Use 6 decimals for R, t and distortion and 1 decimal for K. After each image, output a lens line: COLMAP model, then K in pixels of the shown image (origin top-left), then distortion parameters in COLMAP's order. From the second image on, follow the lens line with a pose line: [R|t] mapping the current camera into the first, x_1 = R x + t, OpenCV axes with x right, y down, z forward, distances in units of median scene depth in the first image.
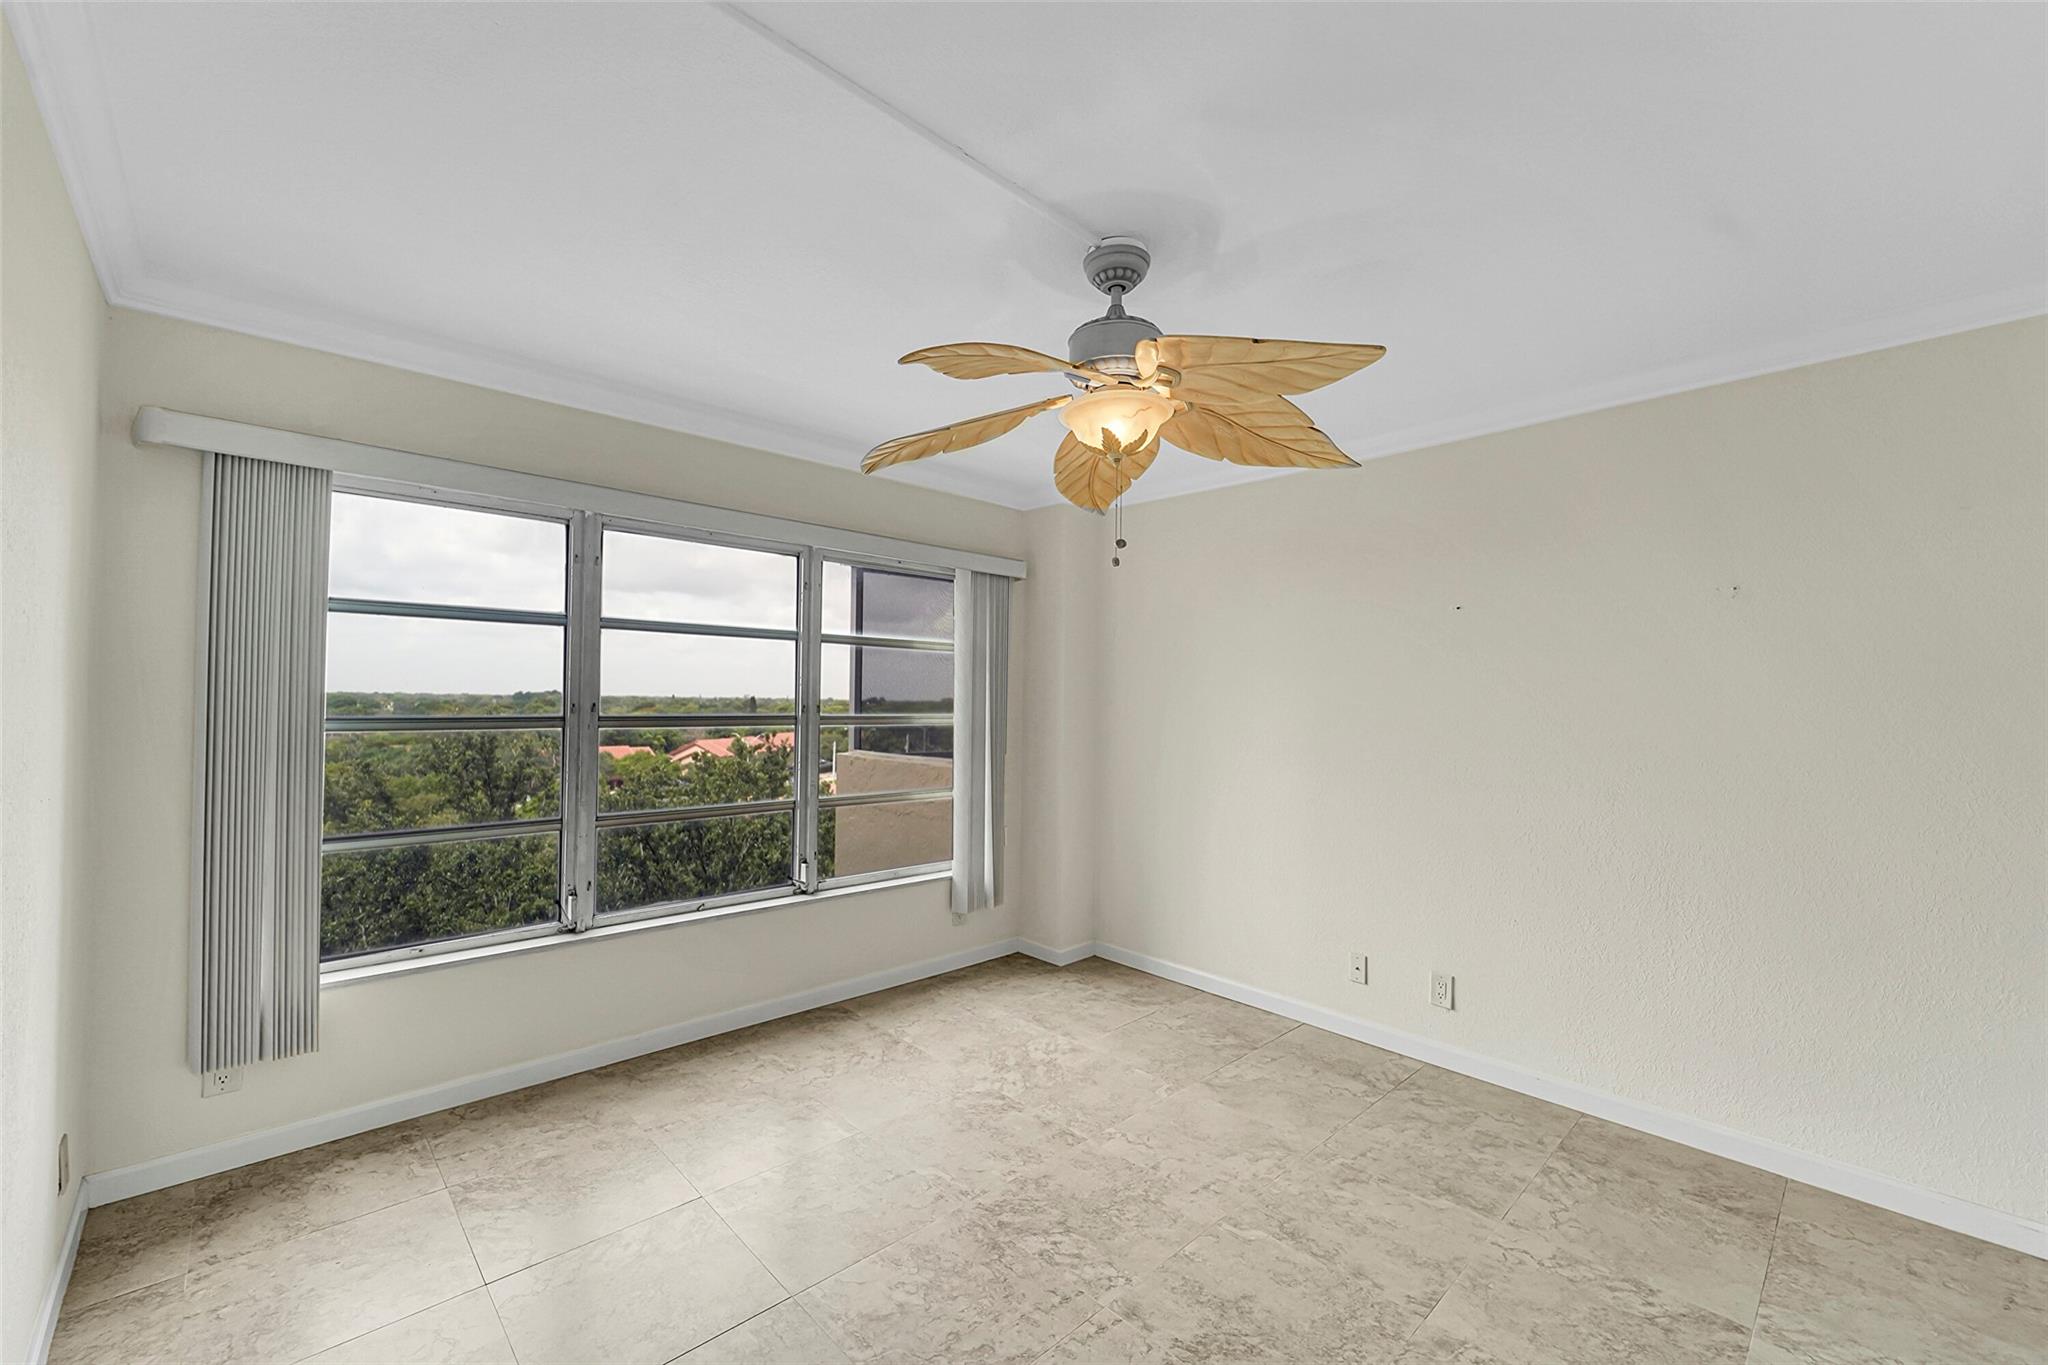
lens RADIAL K [[856.5, 0, 1025.9], [0, 856.5, 691.8], [0, 0, 1]] dist [0.000541, -0.000086]
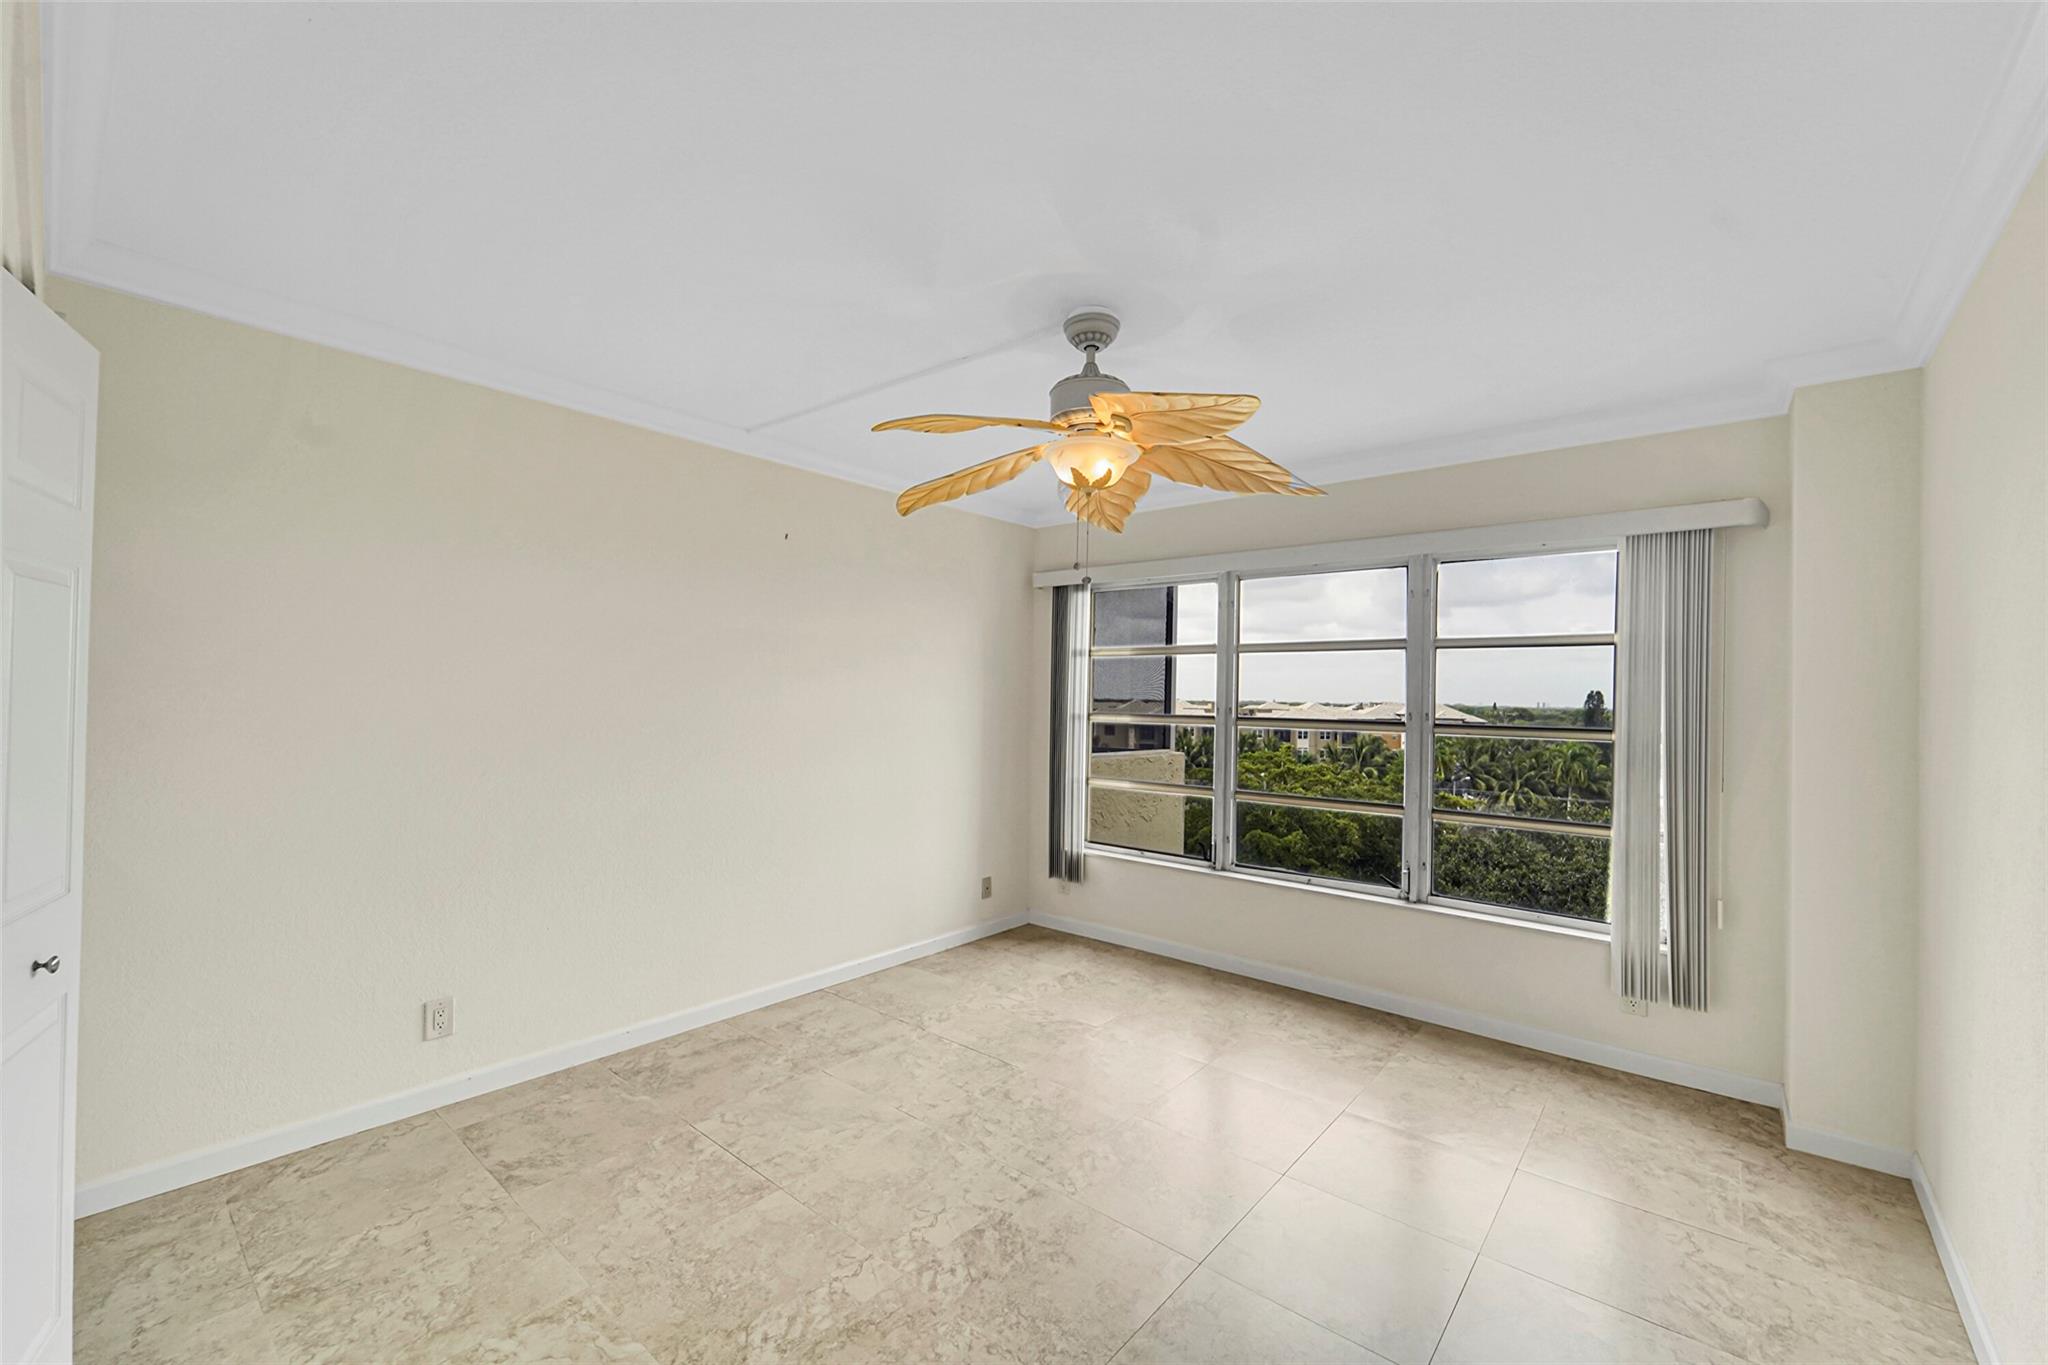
lens RADIAL K [[874.3, 0, 1024.0], [0, 874.3, 682.5], [0, 0, 1]] dist [0.010773, 0.000205]
pose [[0.066368, -0.034395, -0.997202, 0.782530], [-0.013411, 0.999285, -0.035360, 0.023137], [0.997705, 0.015720, 0.065859, 0.500759]]
